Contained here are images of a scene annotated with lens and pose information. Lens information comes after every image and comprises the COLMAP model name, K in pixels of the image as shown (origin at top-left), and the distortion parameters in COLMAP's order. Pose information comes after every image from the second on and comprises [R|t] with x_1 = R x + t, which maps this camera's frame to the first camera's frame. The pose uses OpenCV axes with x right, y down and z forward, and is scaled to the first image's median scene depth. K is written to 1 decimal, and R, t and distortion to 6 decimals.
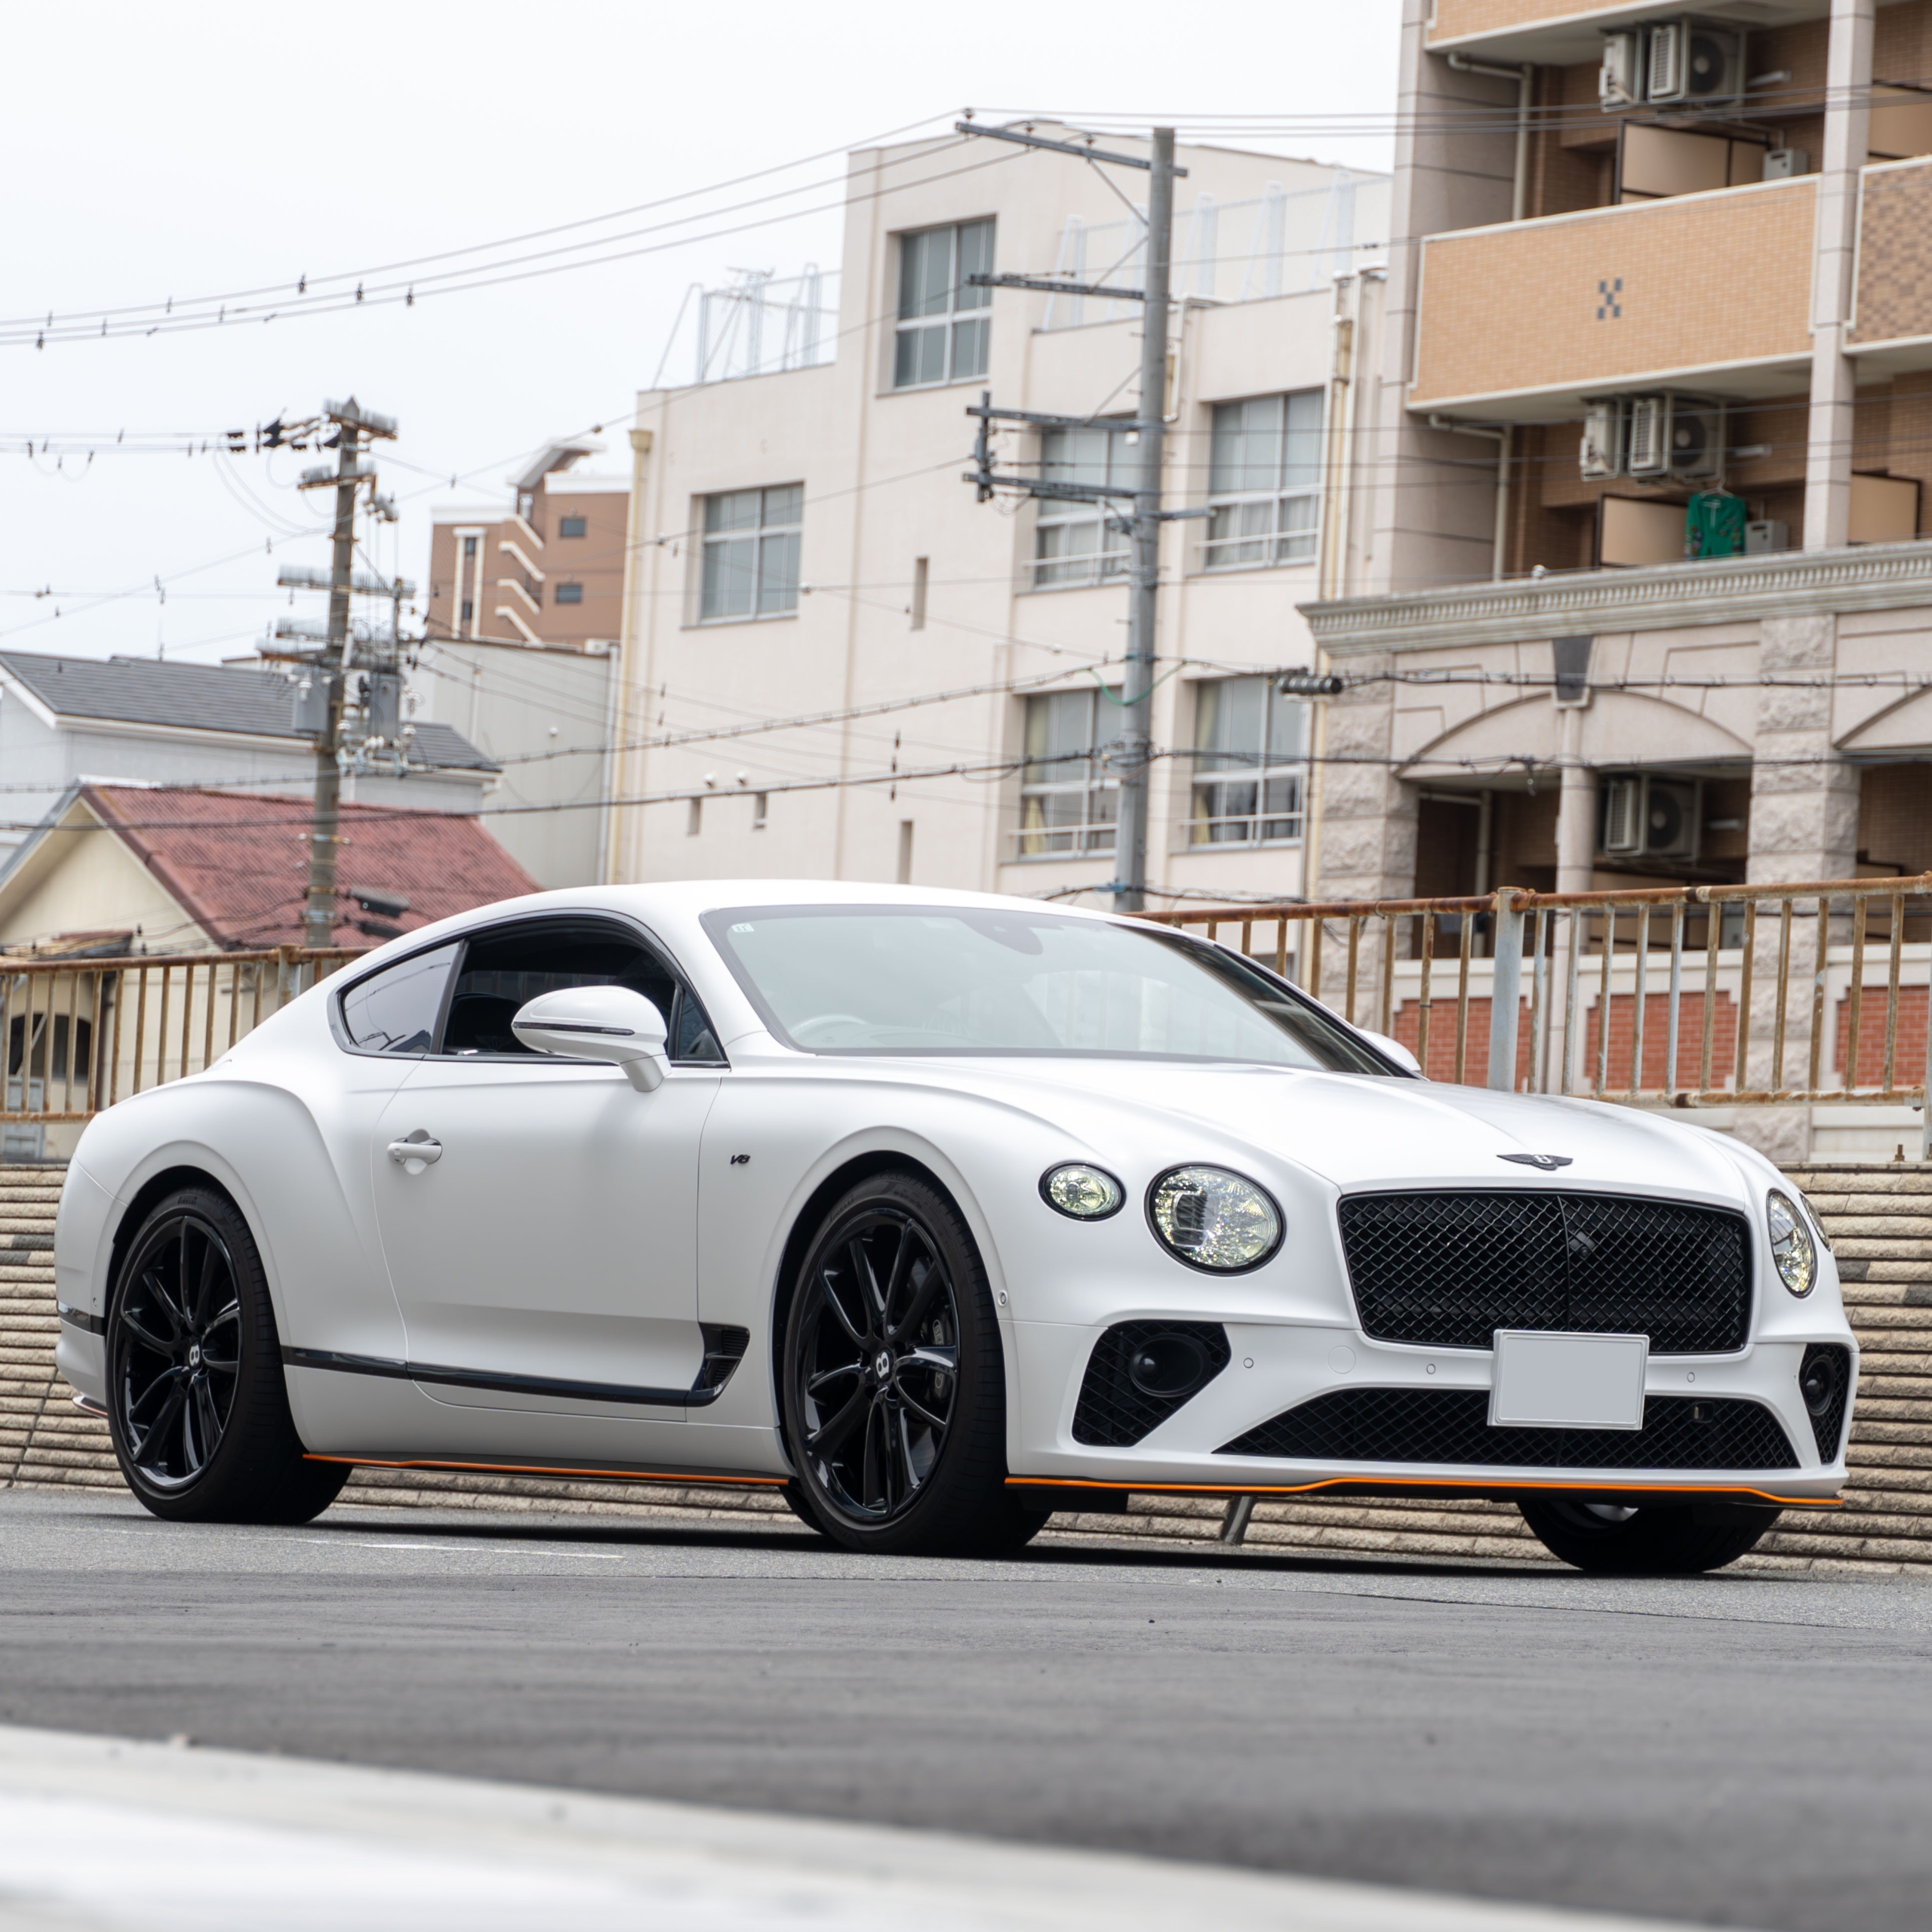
lens RADIAL K [[9398.6, 0, 960.7], [0, 9398.6, 964.6], [0, 0, 1]] dist [-0.042598, 0.000000]
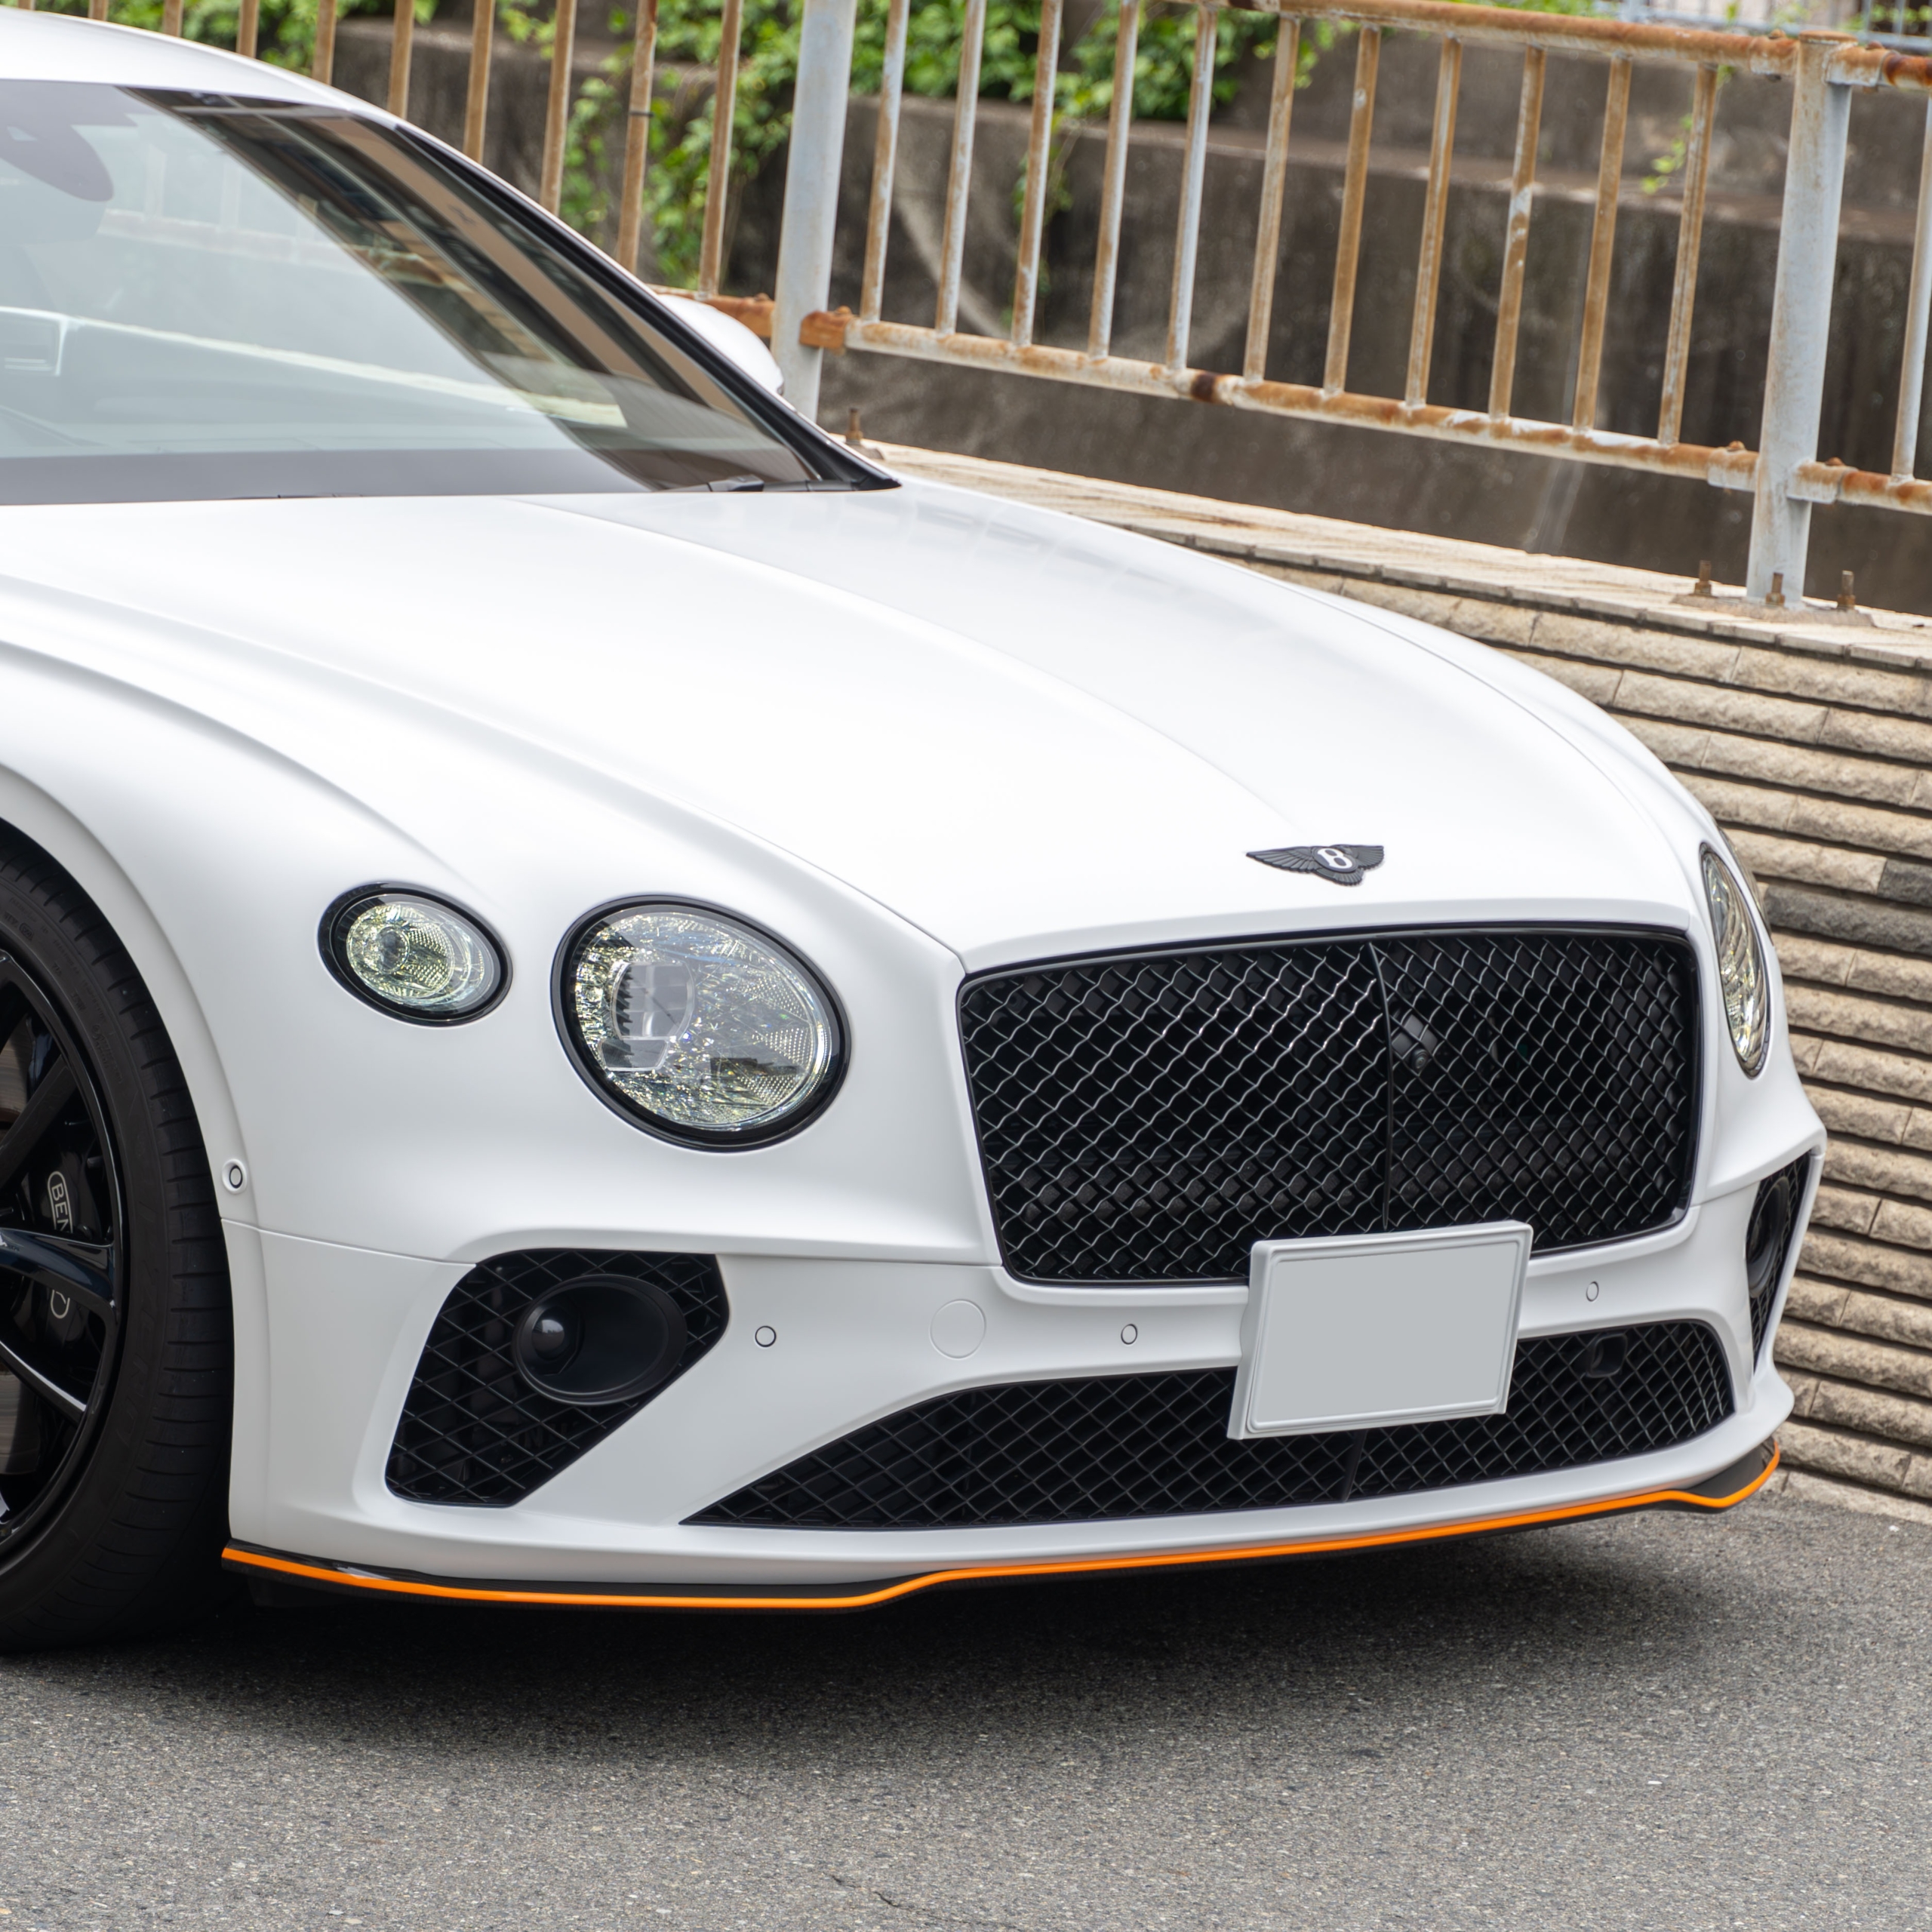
lens RADIAL K [[10854.4, 0, 963.3], [0, 10854.4, 967.5], [0, 0, 1]] dist [-0.058754, 0.000000]
pose [[0.978425, 0.011844, 0.206262, -0.069719], [-0.050967, 0.981337, 0.185416, -0.074537], [-0.200217, -0.191928, 0.960769, 0.468208]]
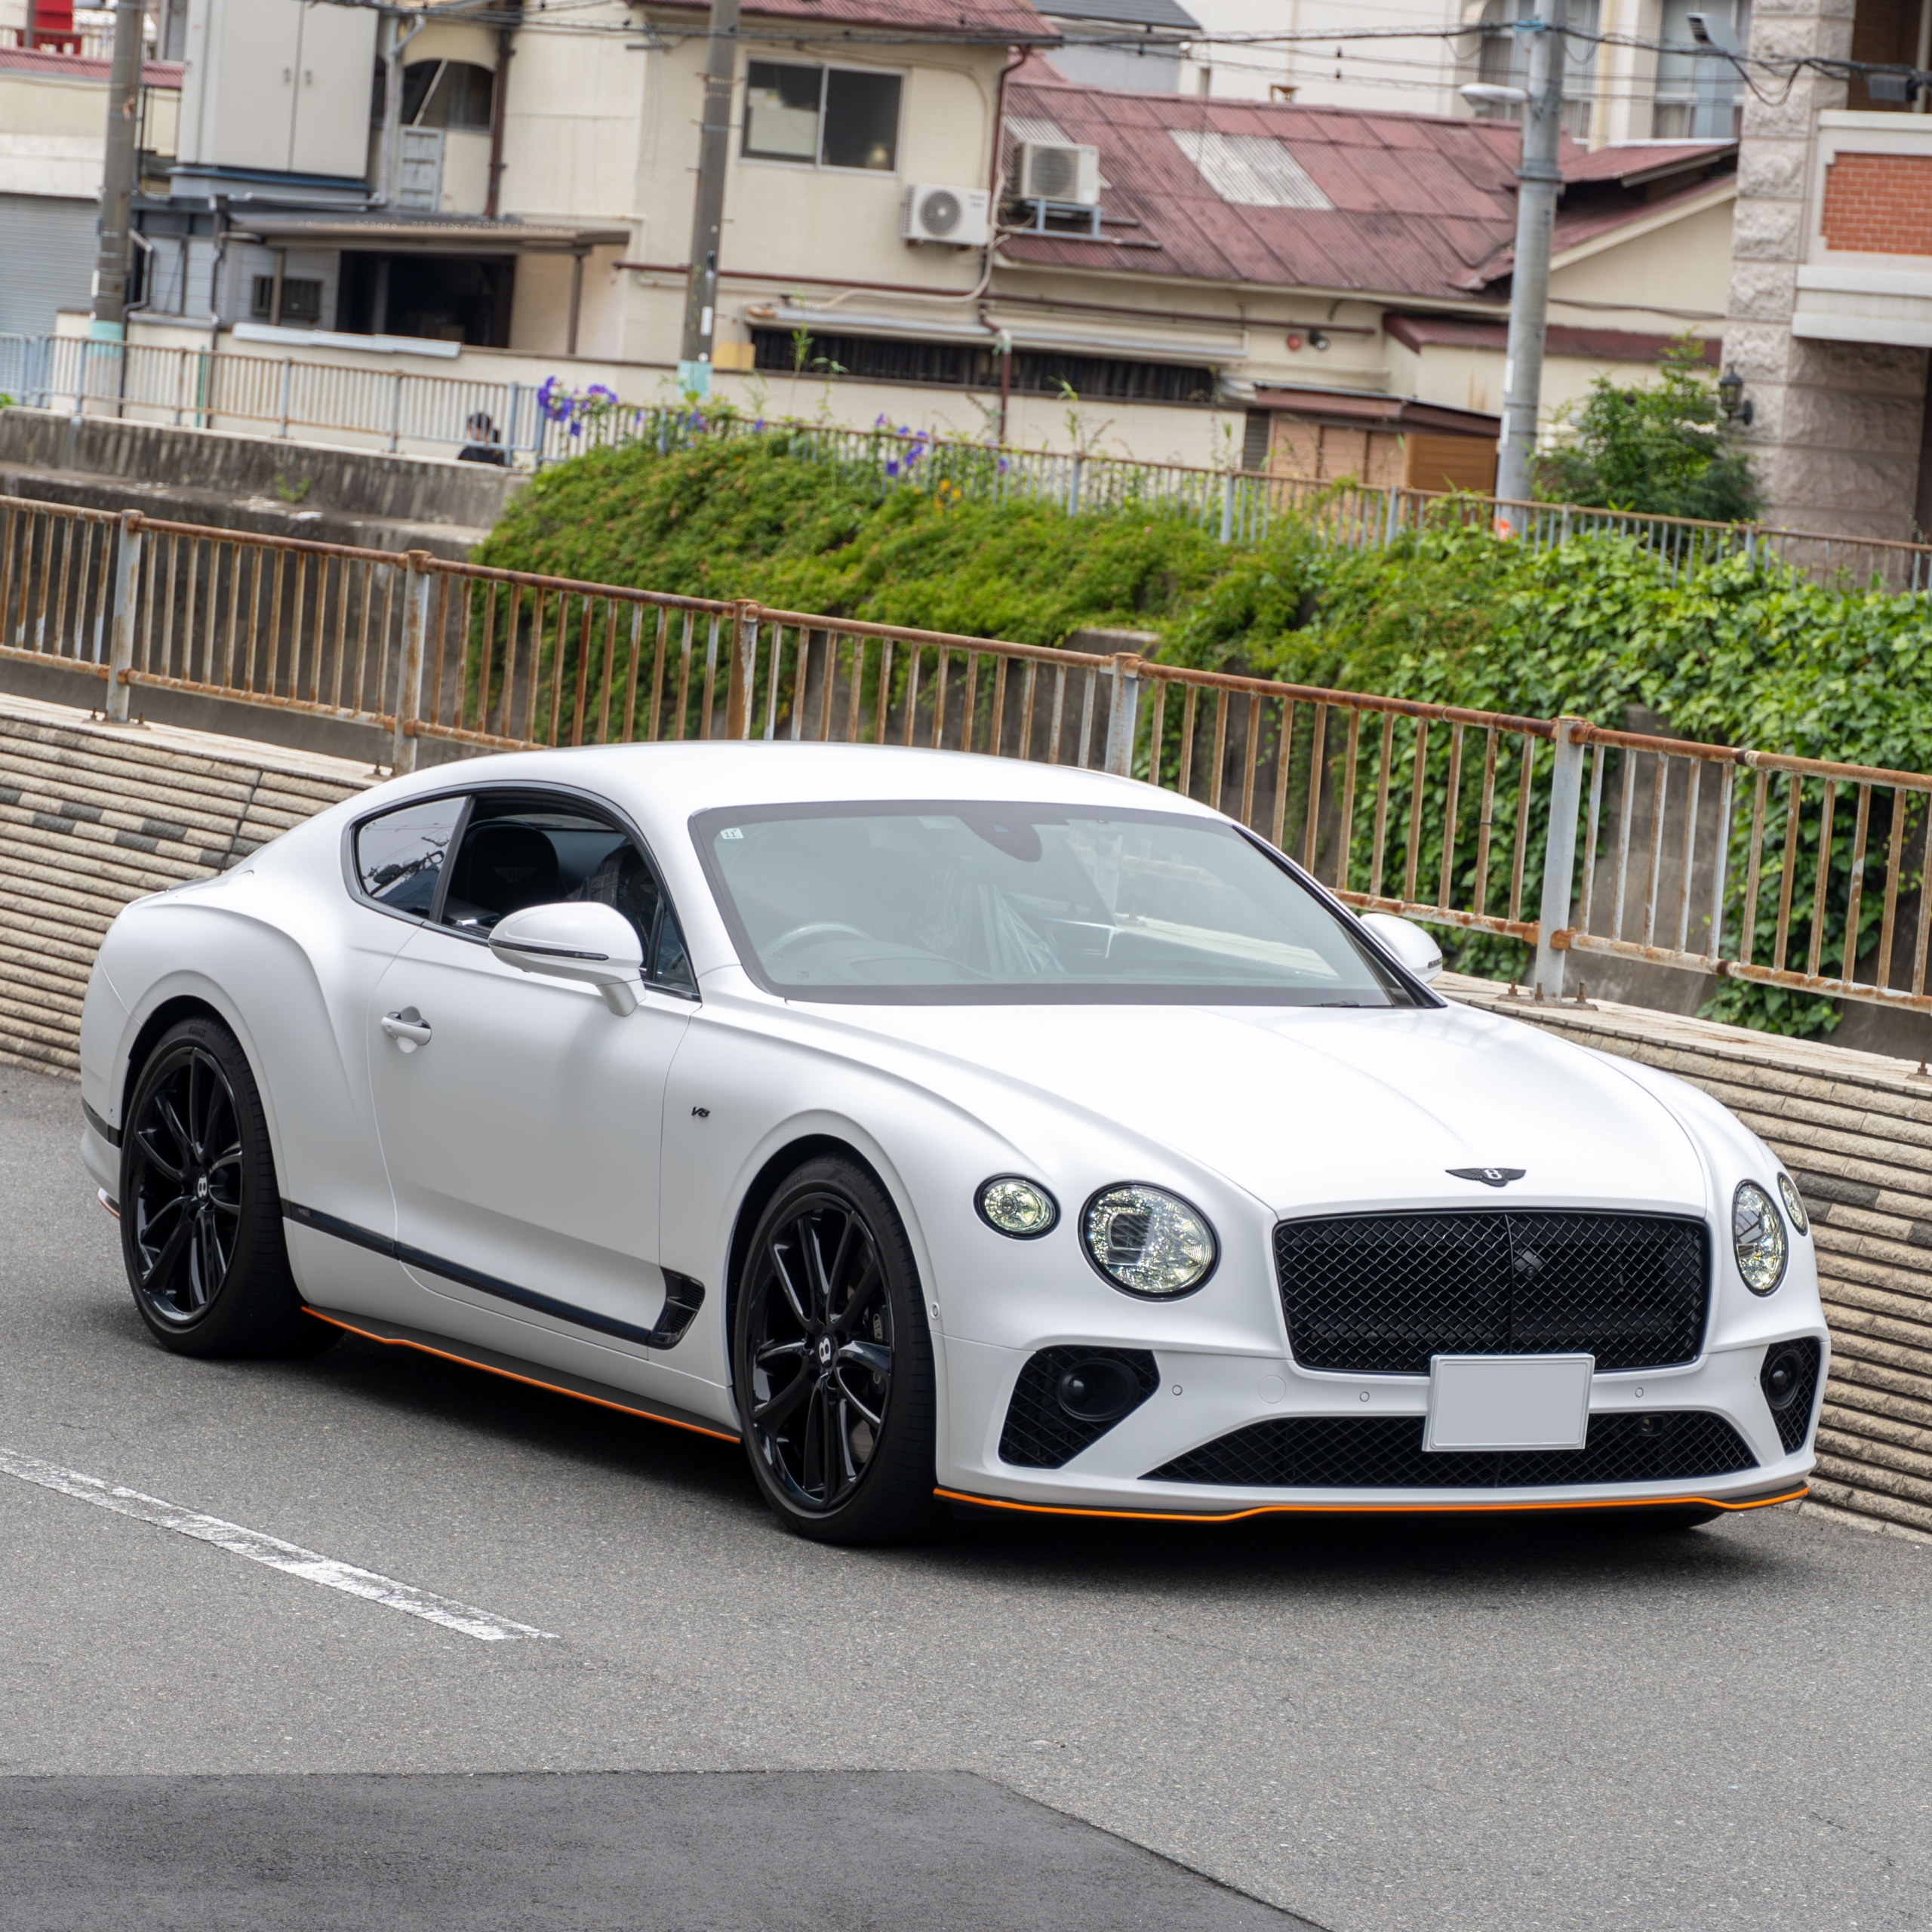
lens RADIAL K [[9993.1, 0, 970.6], [0, 9993.1, 967.6], [0, 0, 1]] dist [-0.129257, 0.000000]
pose [[0.997903, 0.029354, -0.057696, 0.066483], [-0.021837, 0.991683, 0.126836, -0.131087], [0.060940, -0.125310, 0.990244, -0.036656]]
